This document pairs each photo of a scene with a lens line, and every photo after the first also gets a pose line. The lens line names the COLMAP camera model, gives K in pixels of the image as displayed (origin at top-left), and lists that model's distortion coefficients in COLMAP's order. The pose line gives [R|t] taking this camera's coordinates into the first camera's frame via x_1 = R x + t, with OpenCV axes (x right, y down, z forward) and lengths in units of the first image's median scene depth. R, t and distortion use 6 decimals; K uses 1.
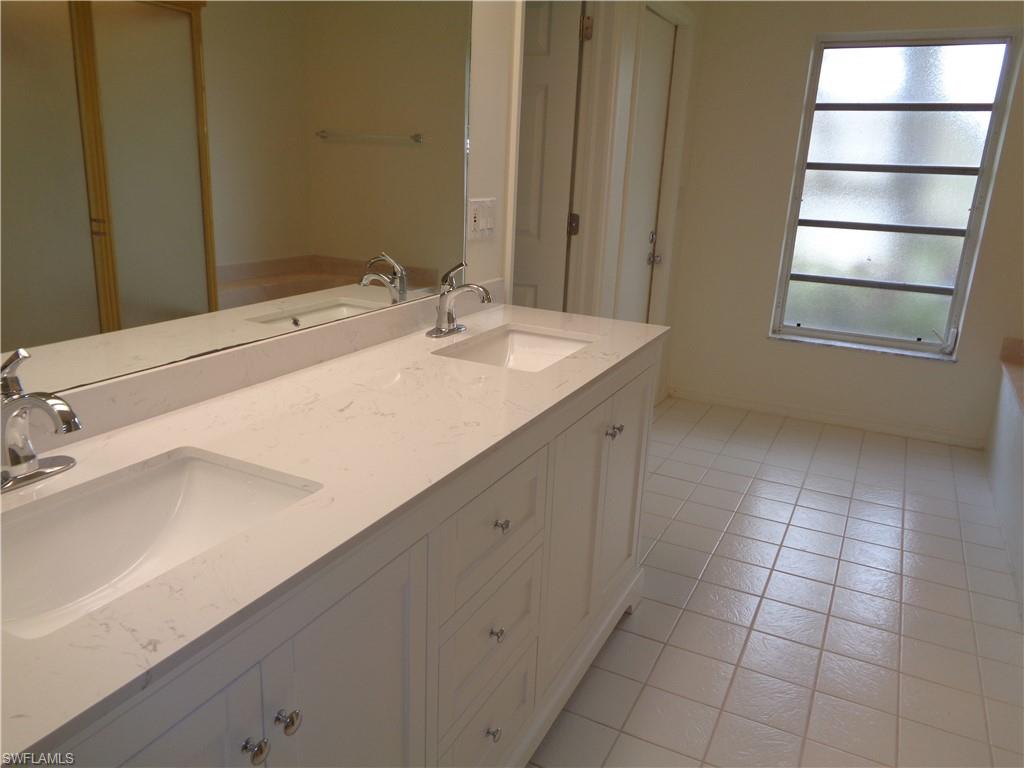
lens RADIAL K [[738.1, 0, 512.0], [0, 738.1, 384.0], [0, 0, 1]] dist [-0.012456, -0.000652]
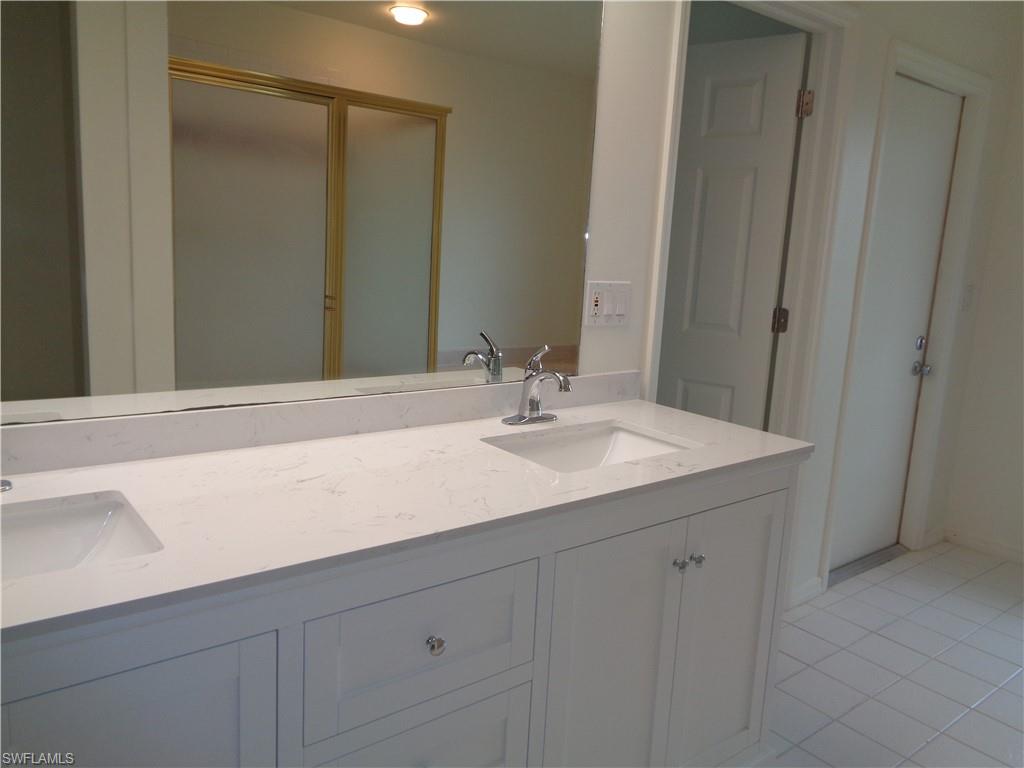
lens RADIAL K [[738.1, 0, 512.0], [0, 738.1, 384.0], [0, 0, 1]] dist [-0.012456, -0.000652]
pose [[0.900347, 0.079350, -0.427876, 0.247428], [-0.134316, 0.985901, -0.099796, -0.017786], [0.413925, 0.147322, 0.898311, 0.140250]]
